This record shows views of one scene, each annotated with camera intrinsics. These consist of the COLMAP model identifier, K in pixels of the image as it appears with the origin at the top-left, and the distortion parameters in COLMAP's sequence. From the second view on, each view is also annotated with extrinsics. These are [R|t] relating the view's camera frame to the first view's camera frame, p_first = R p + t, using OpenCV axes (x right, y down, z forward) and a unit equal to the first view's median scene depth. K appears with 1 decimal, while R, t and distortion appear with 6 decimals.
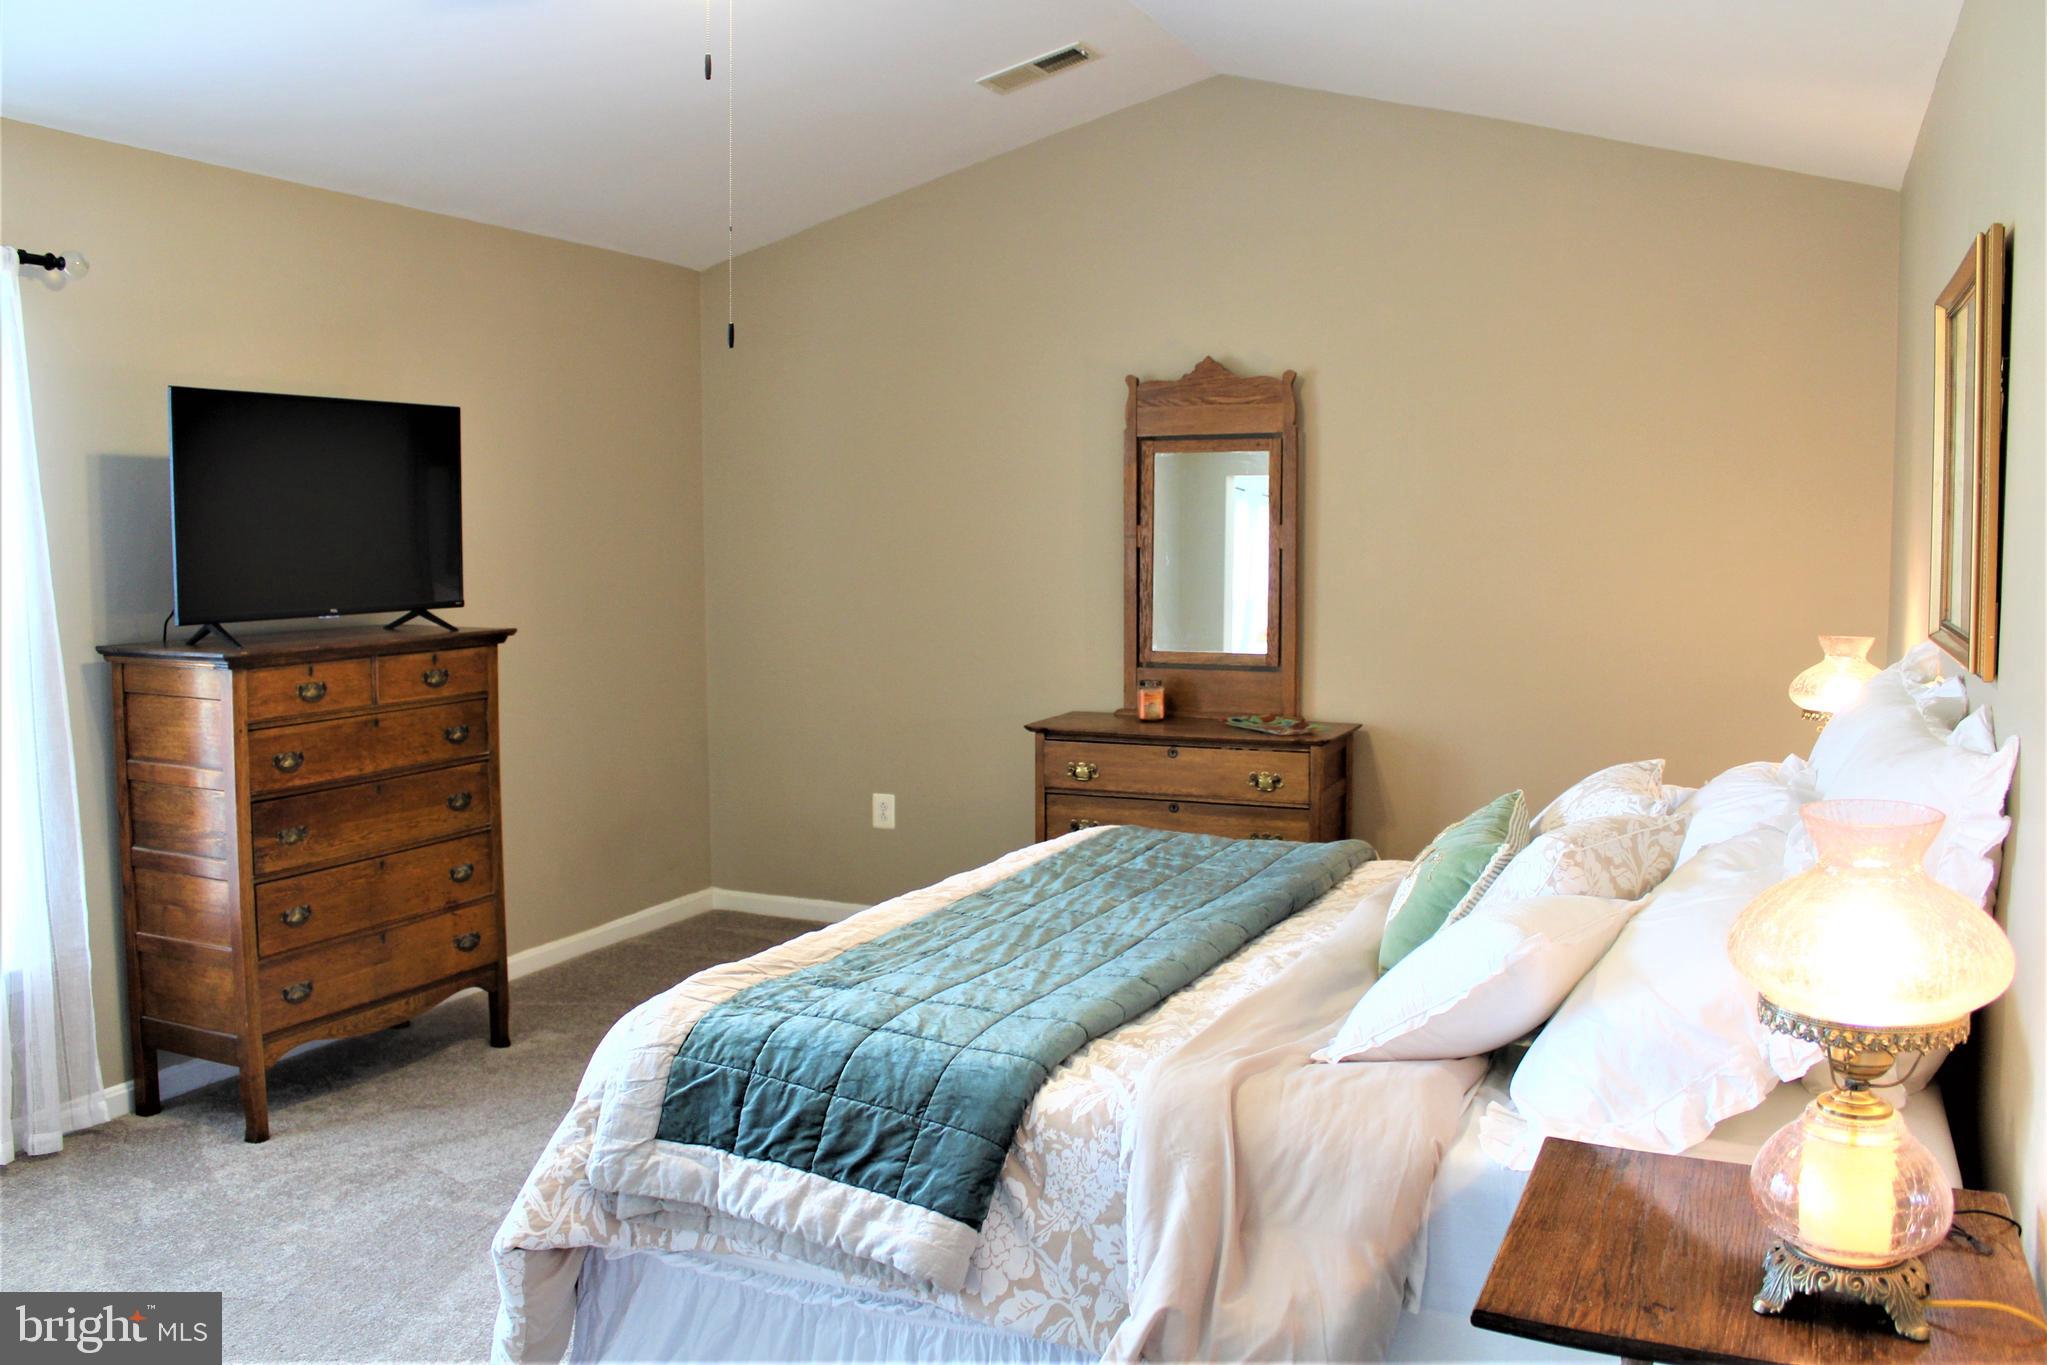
lens RADIAL K [[1754.6, 0, 1024.5], [0, 1754.6, 688.6], [0, 0, 1]] dist [-0.099608, 0.002832]
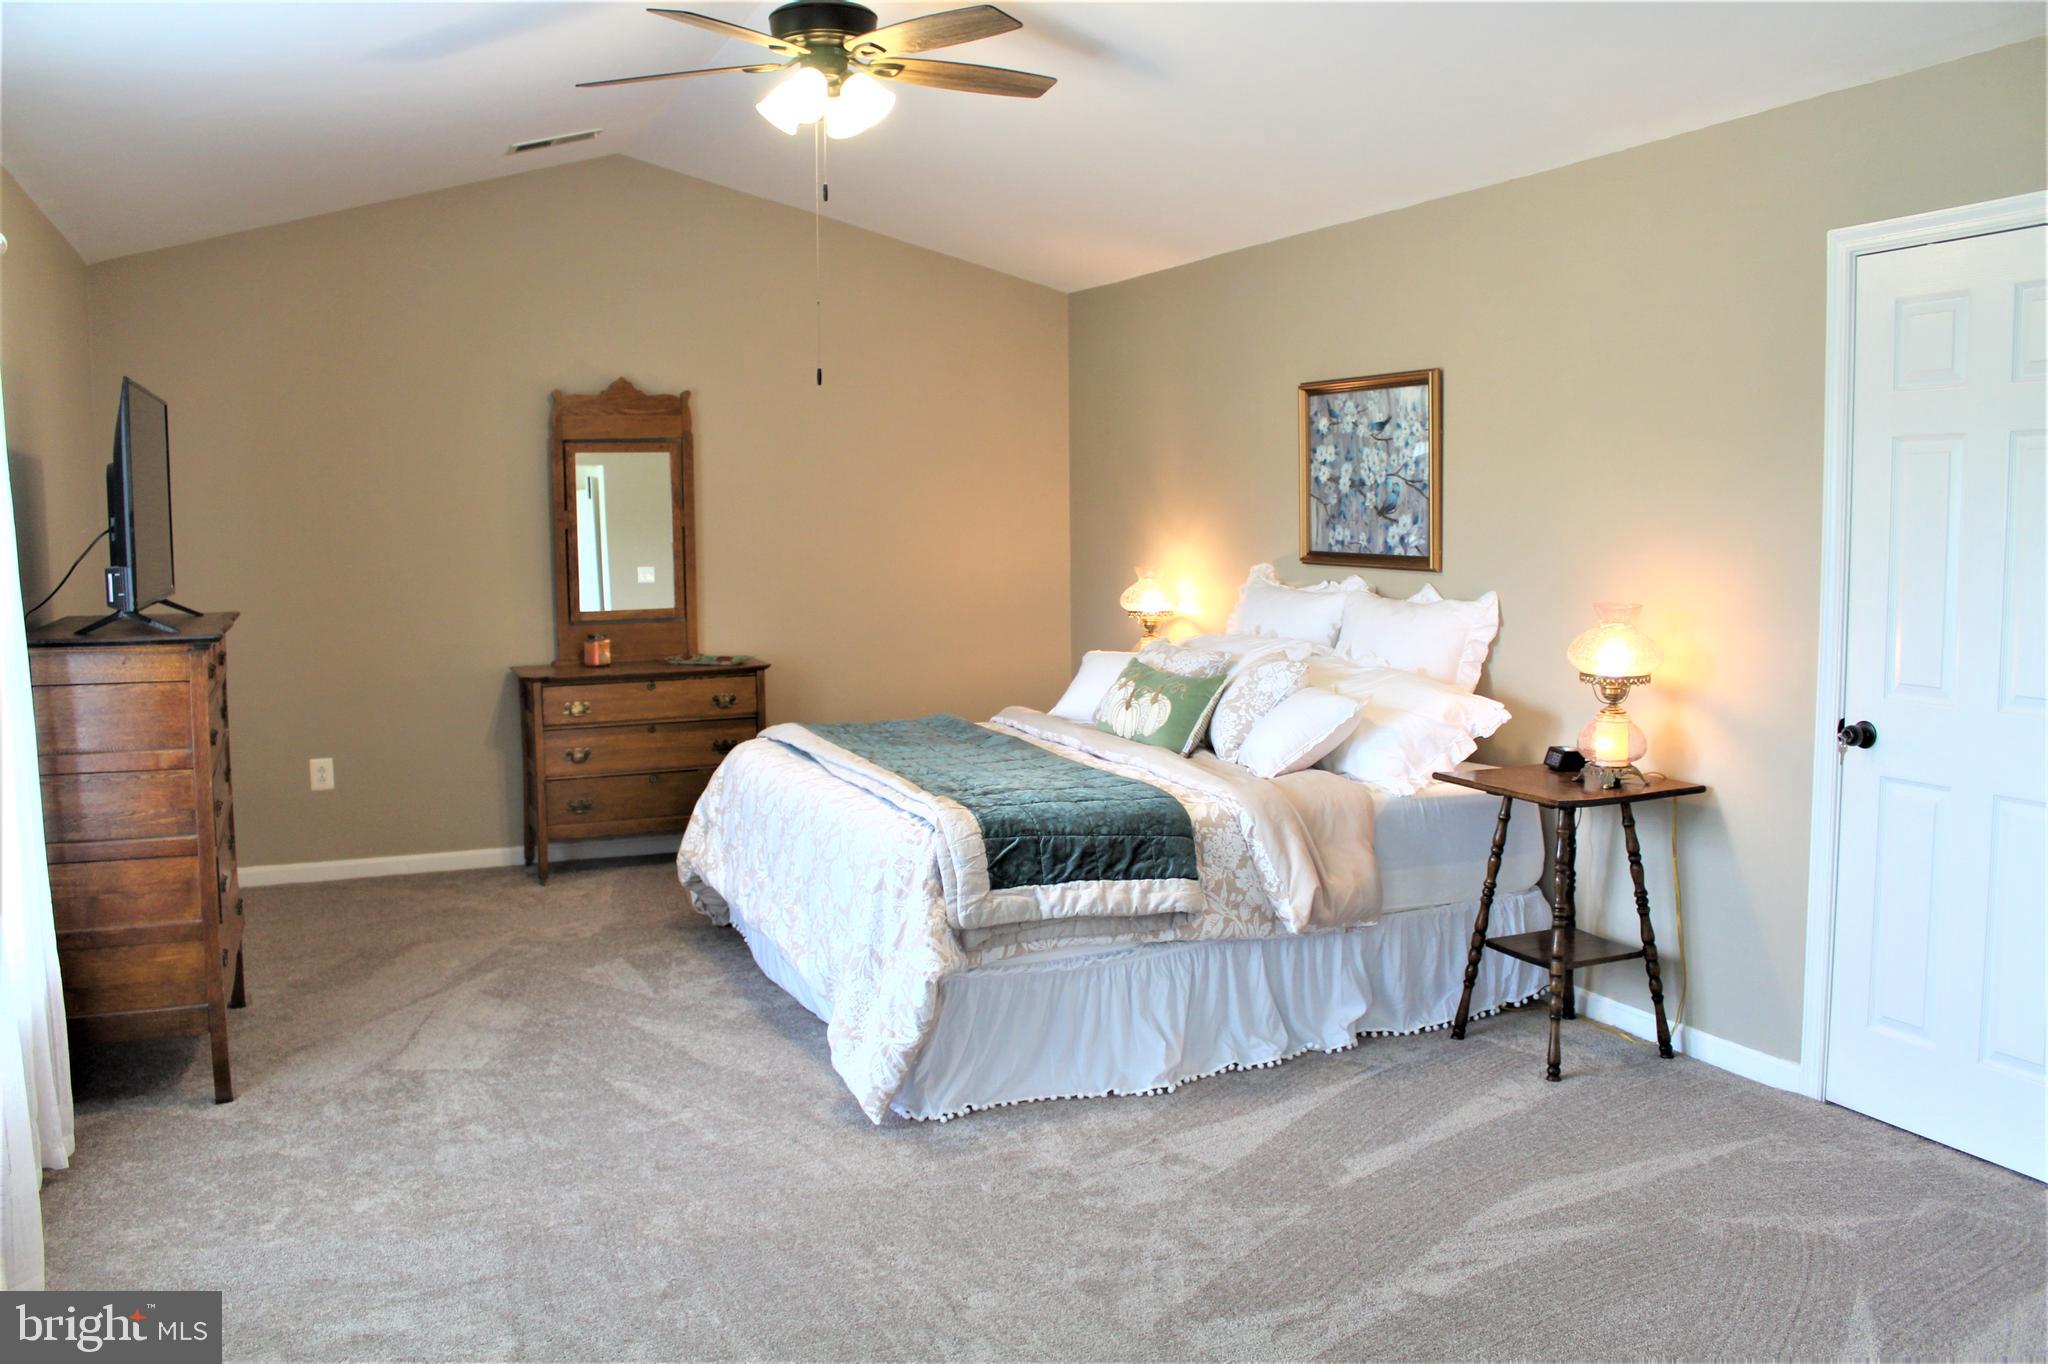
lens RADIAL K [[1716.3, 0, 1005.1], [0, 1716.3, 676.3], [0, 0, 1]] dist [-0.139722, 0.103332]
pose [[0.674621, -0.079761, 0.733842, -0.846052], [0.077789, 0.996291, 0.036775, 0.004362], [-0.734054, 0.032275, 0.678324, -0.052567]]
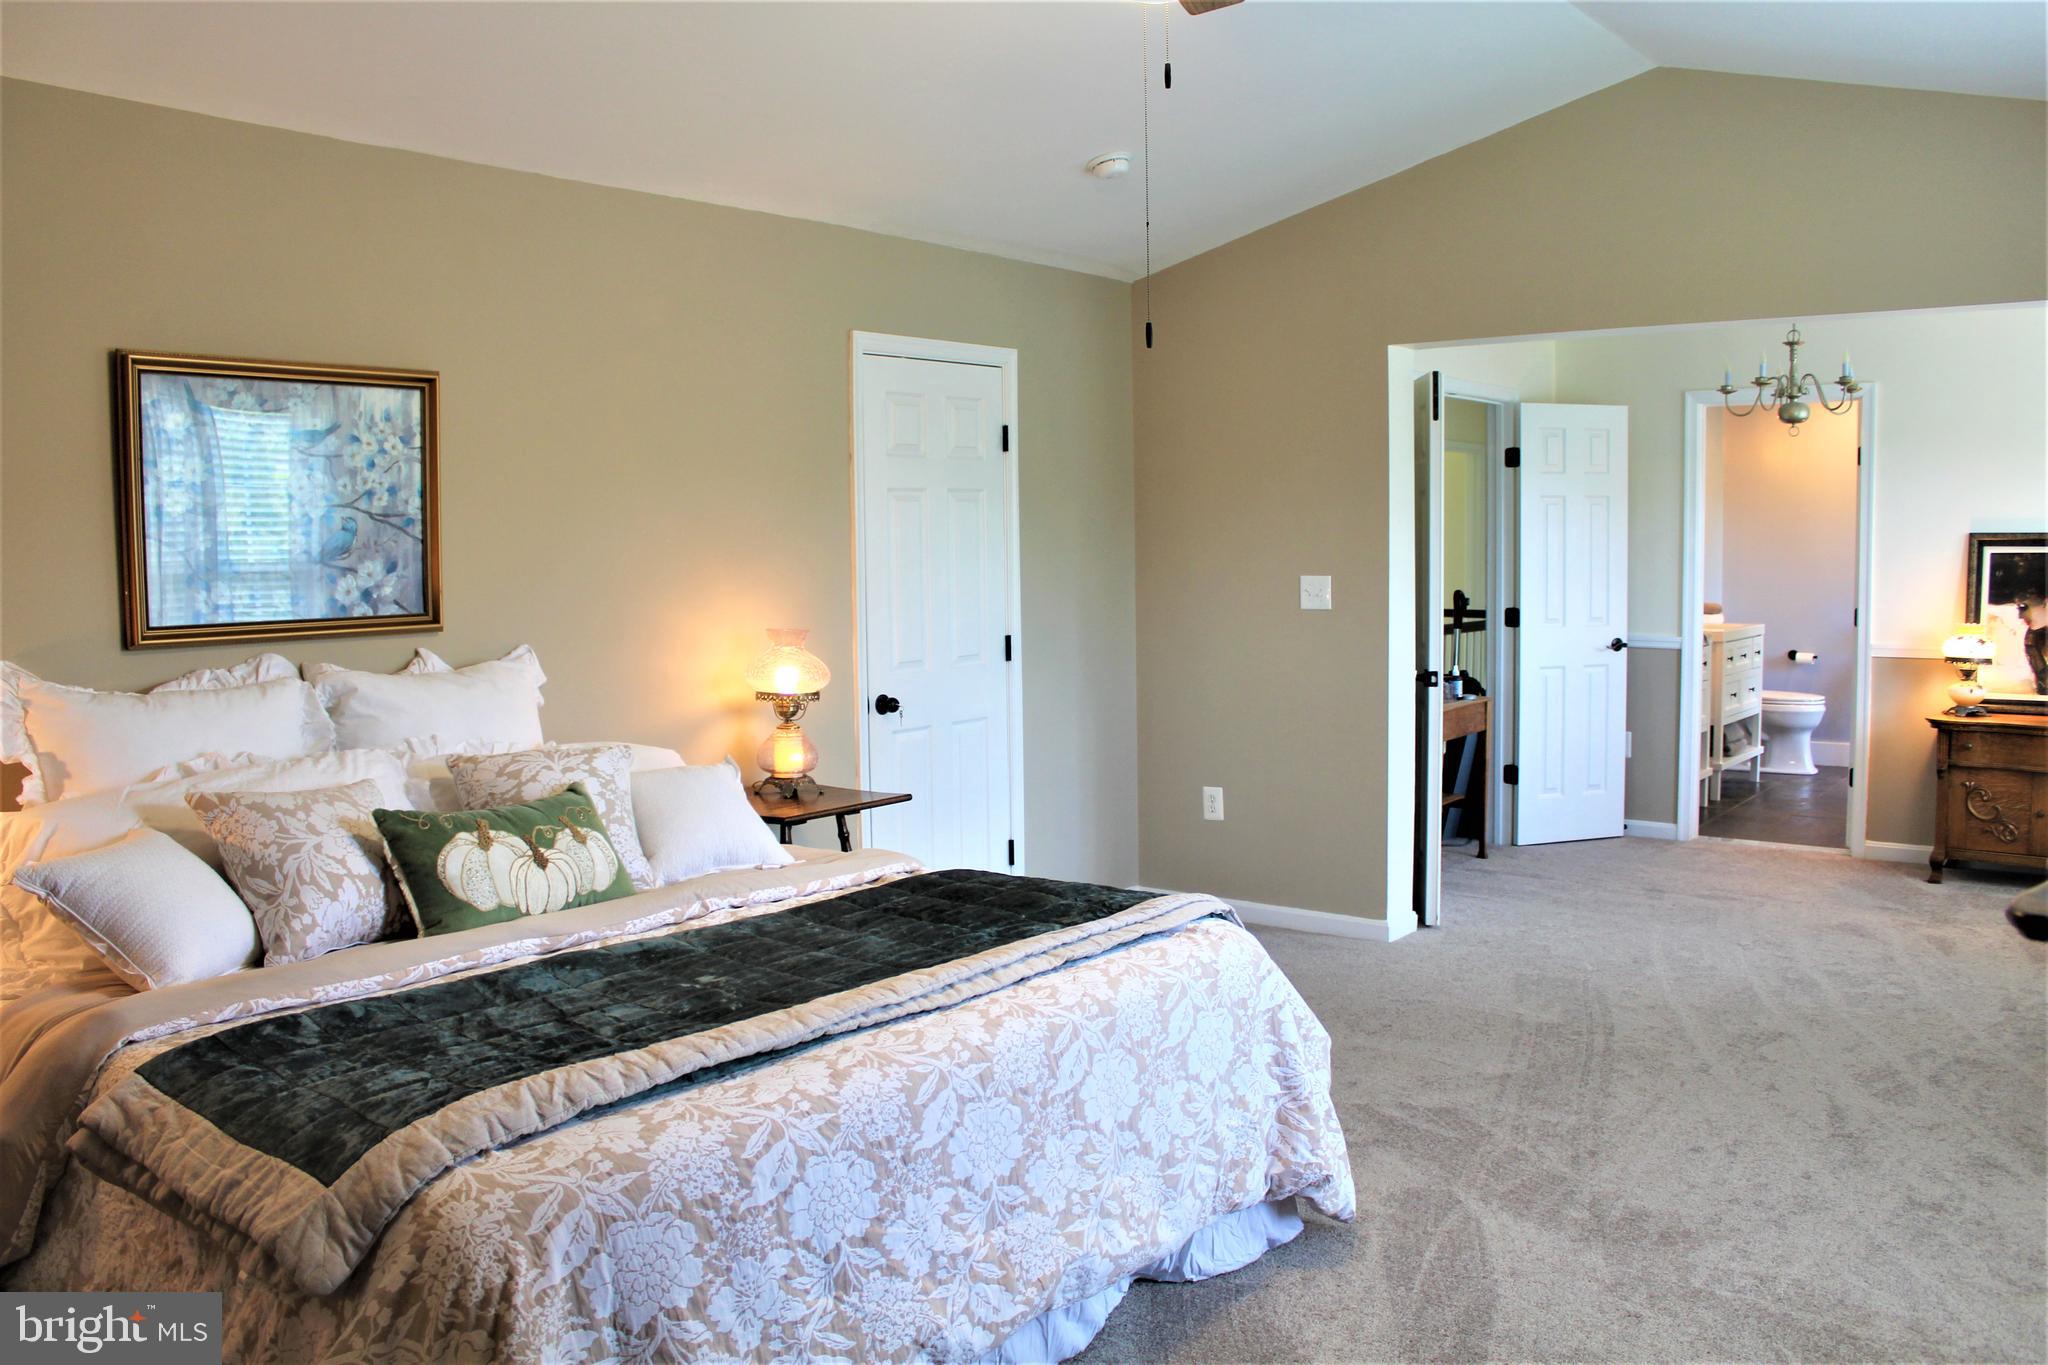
lens RADIAL K [[1716.3, 0, 1005.1], [0, 1716.3, 676.8], [0, 0, 1]] dist [-0.139722, 0.103332]
pose [[-0.972599, -0.007711, 0.232363, -0.232969], [0.033633, 0.984270, 0.173440, -0.137966], [-0.230045, 0.176503, -0.957040, 1.468925]]
